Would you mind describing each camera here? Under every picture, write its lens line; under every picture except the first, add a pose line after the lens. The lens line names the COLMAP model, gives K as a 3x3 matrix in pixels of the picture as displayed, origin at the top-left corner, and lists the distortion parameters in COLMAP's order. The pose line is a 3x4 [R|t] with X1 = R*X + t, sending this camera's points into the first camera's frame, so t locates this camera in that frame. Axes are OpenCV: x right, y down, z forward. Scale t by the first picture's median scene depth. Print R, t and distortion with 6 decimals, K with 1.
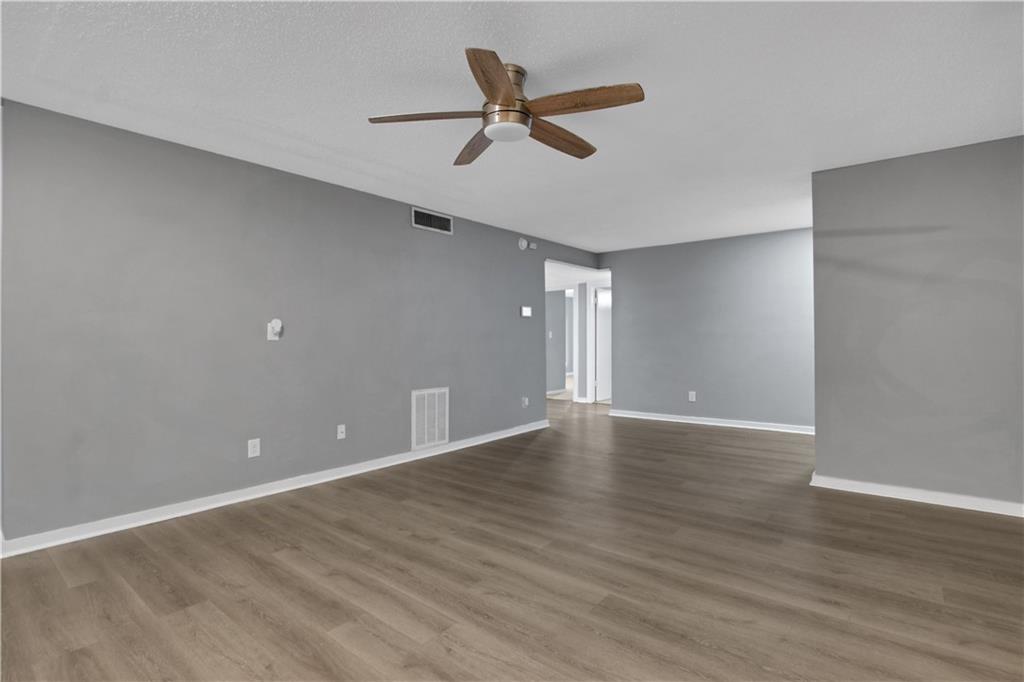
lens RADIAL K [[499.6, 0, 507.7], [0, 499.6, 342.8], [0, 0, 1]] dist [-0.037190, 0.006585]
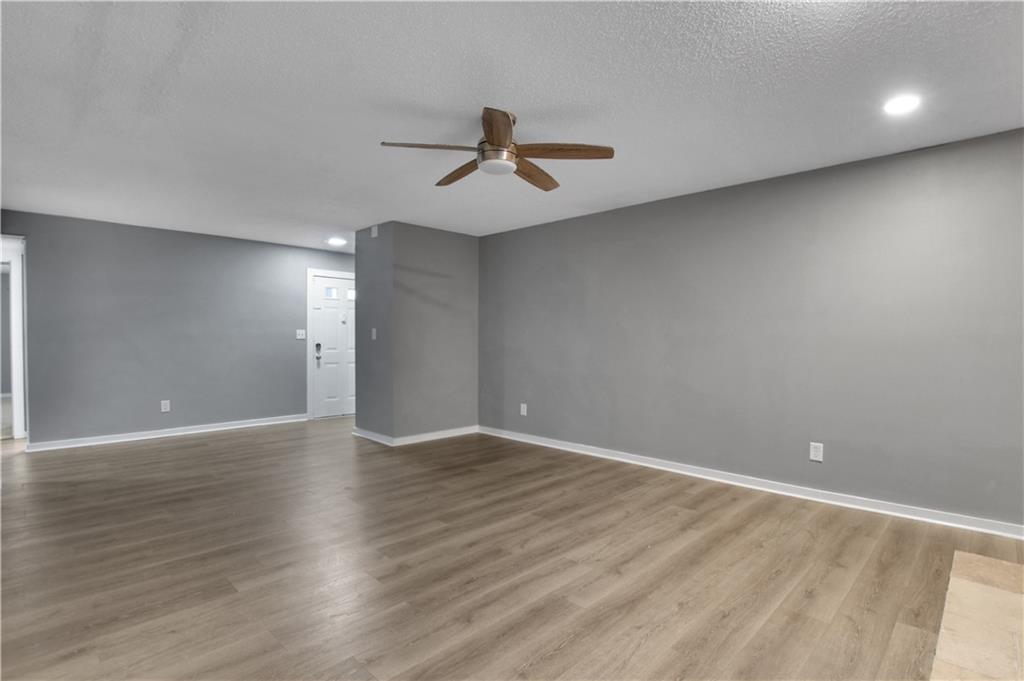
lens RADIAL K [[499.6, 0, 507.7], [0, 499.6, 342.3], [0, 0, 1]] dist [-0.037190, 0.006585]
pose [[0.099113, -0.001264, 0.995075, -1.213515], [0.005369, 0.999985, 0.000735, -0.007220], [-0.995062, 0.005270, 0.099118, 0.862058]]
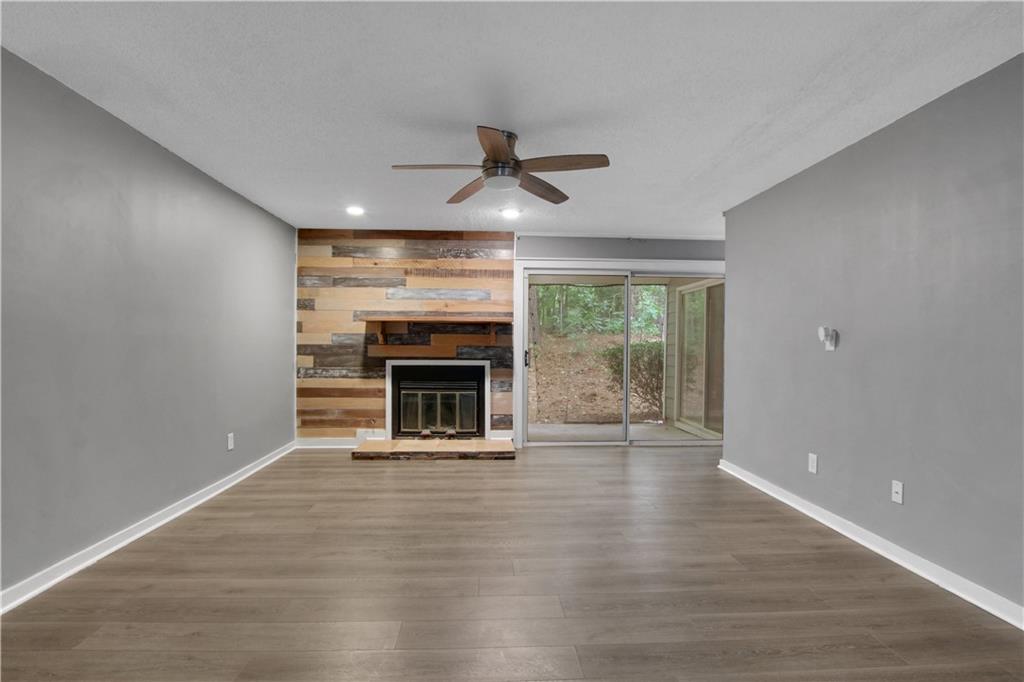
lens RADIAL K [[499.6, 0, 507.7], [0, 499.6, 342.8], [0, 0, 1]] dist [-0.037190, 0.006585]
pose [[-0.745079, -0.001278, -0.666975, 0.842826], [-0.012014, 0.999862, 0.011504, -0.034606], [0.666868, 0.016585, -0.744992, 1.981330]]
